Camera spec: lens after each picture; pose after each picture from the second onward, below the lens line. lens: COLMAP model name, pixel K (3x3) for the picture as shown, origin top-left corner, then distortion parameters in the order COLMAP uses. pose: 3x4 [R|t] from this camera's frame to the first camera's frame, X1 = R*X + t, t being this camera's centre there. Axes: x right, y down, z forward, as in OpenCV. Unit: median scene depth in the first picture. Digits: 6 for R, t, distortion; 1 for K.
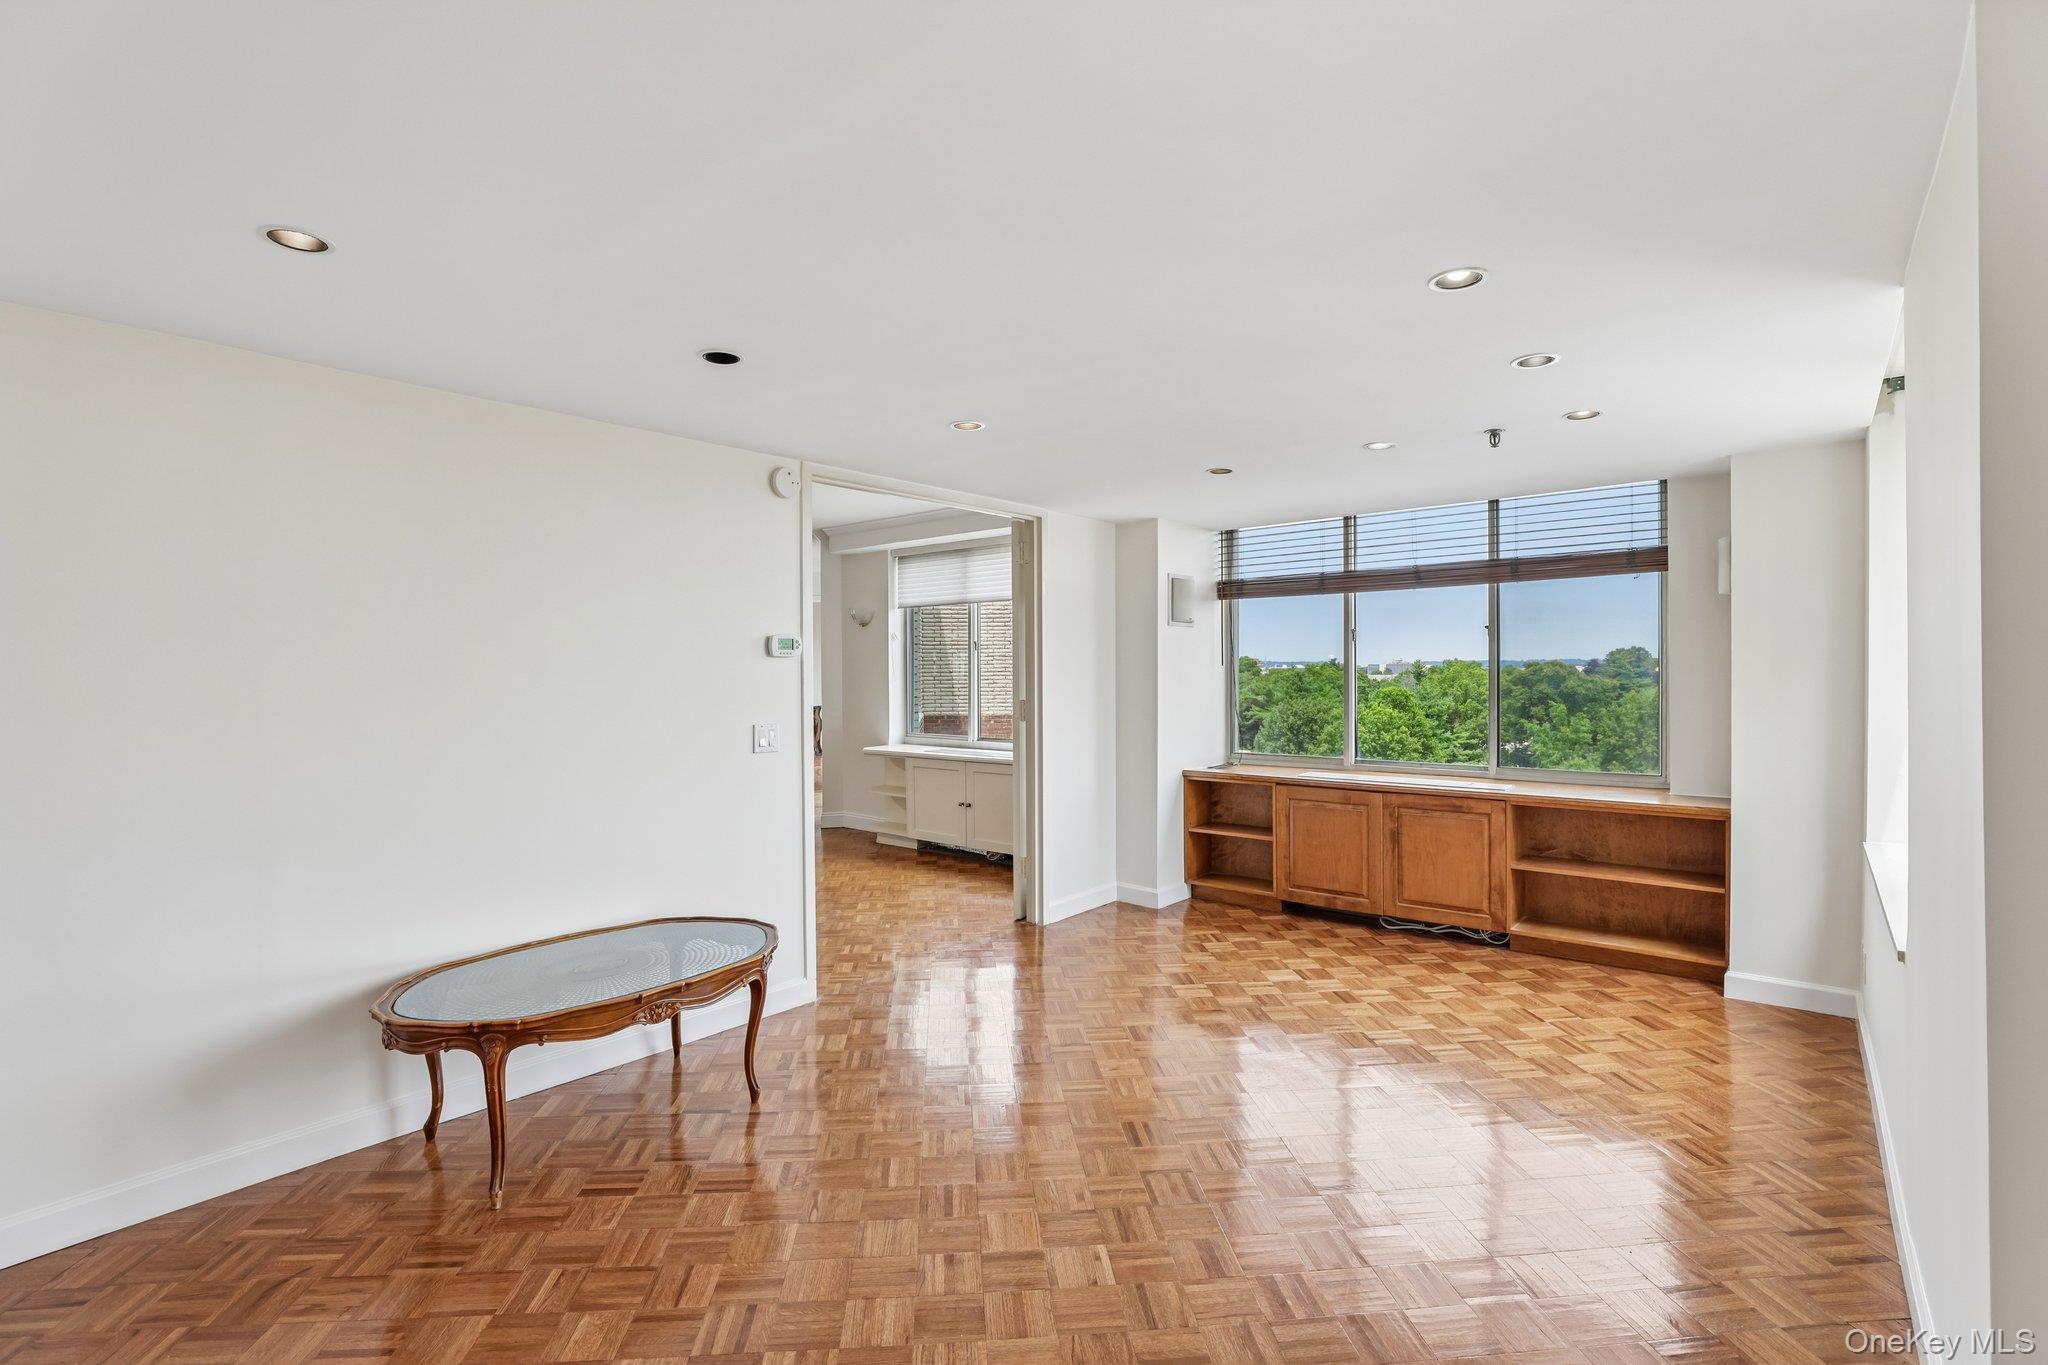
lens RADIAL K [[940.8, 0, 1035.1], [0, 940.8, 687.2], [0, 0, 1]] dist [-0.004838, 0.000562]
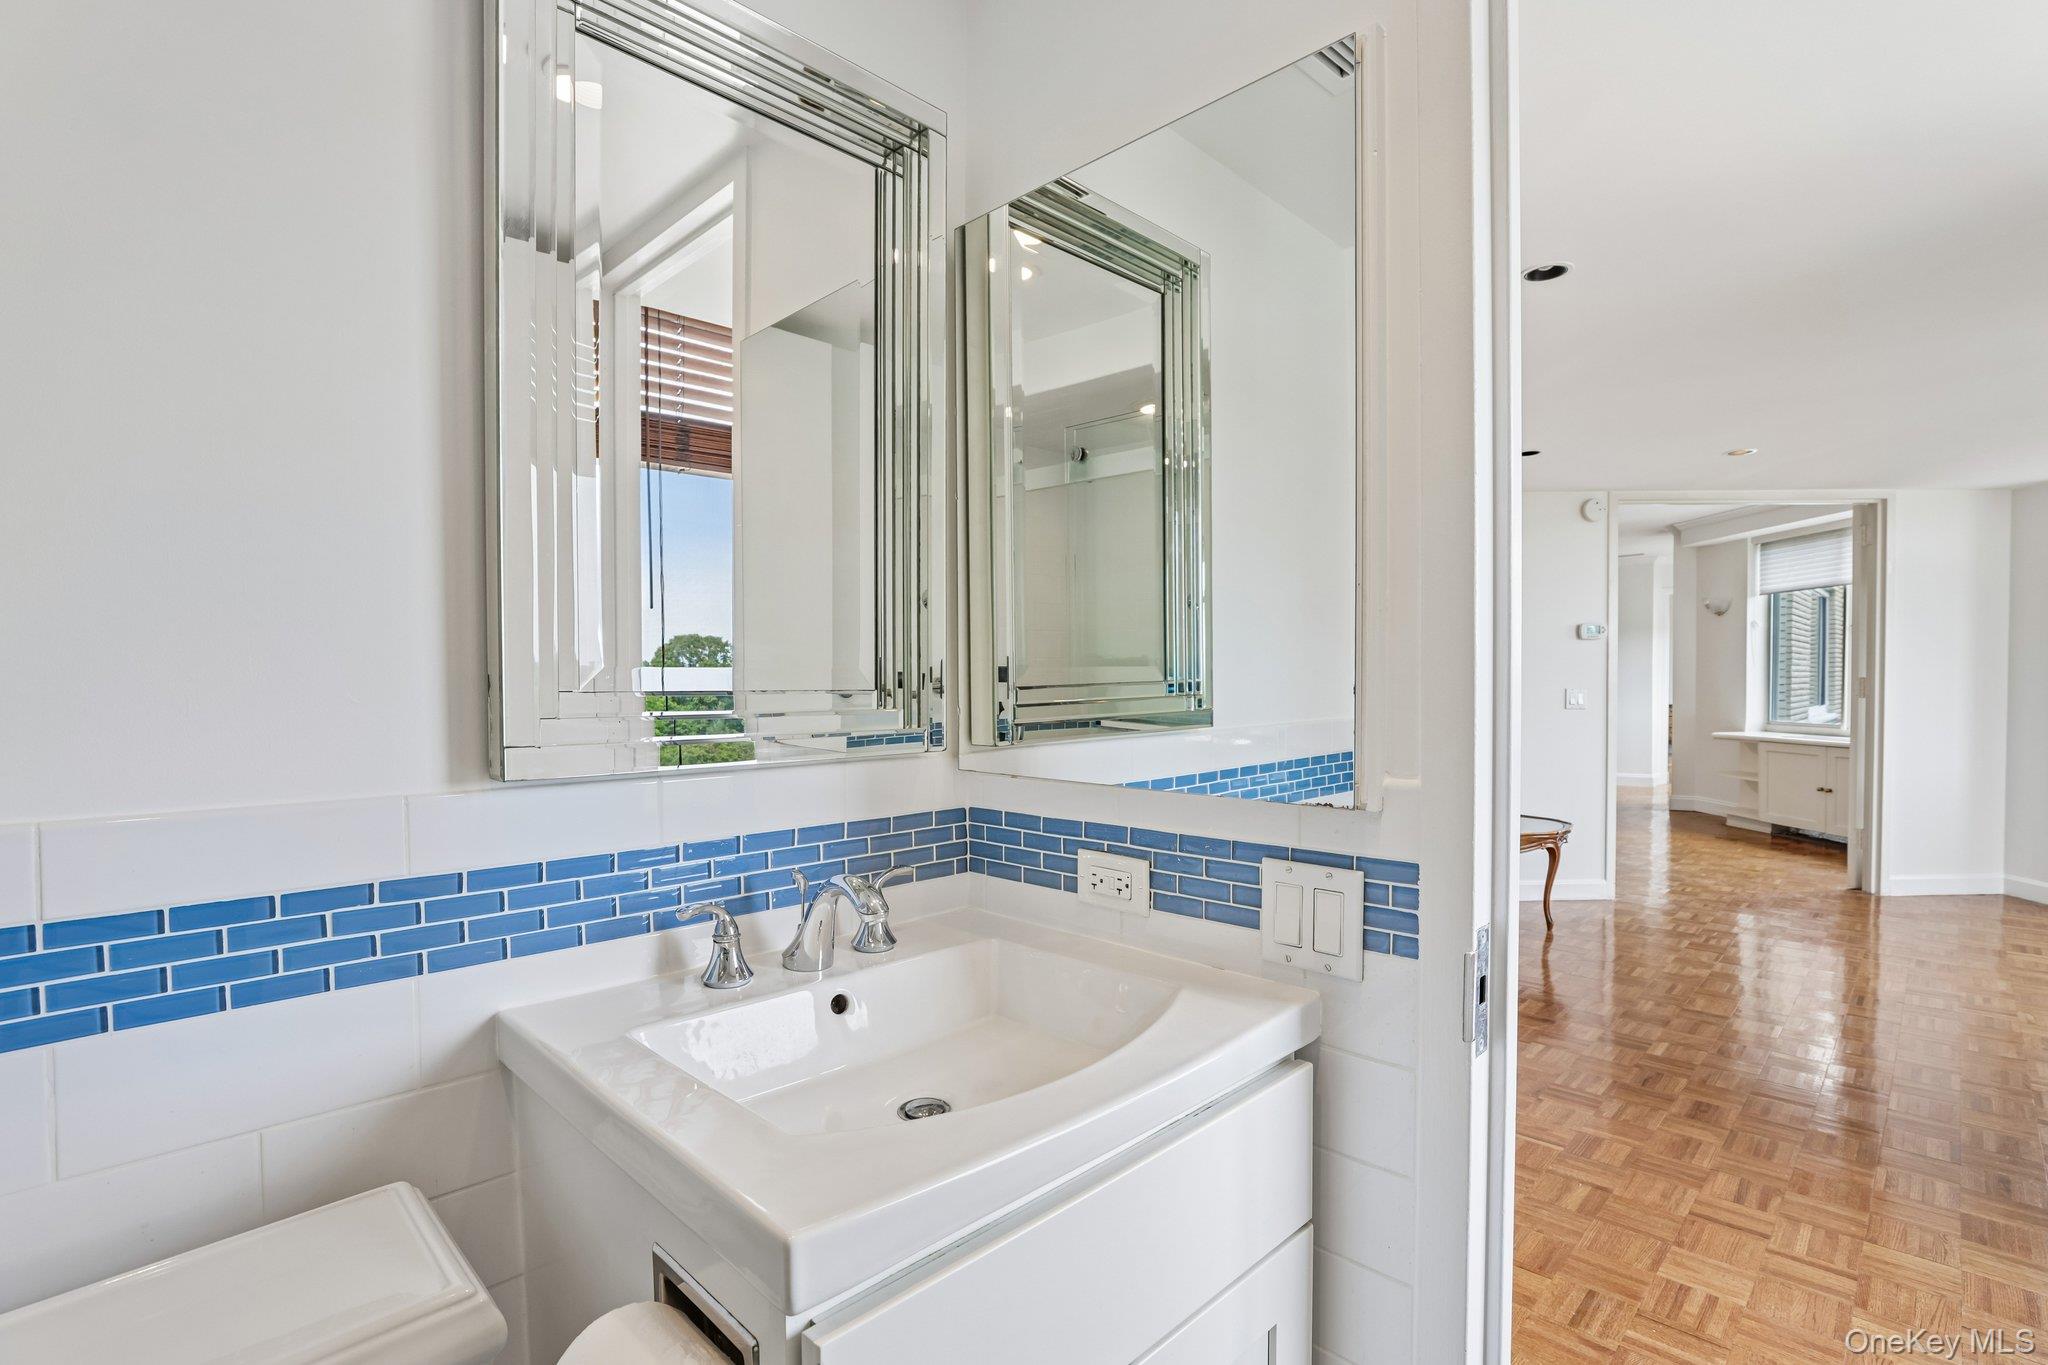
lens RADIAL K [[940.8, 0, 1029.0], [0, 940.8, 691.0], [0, 0, 1]] dist [-0.004838, 0.000562]
pose [[0.642912, 0.011353, -0.765856, 0.185532], [-0.012073, 0.999916, 0.004688, 0.034044], [0.765845, 0.006233, 0.642995, -0.362912]]
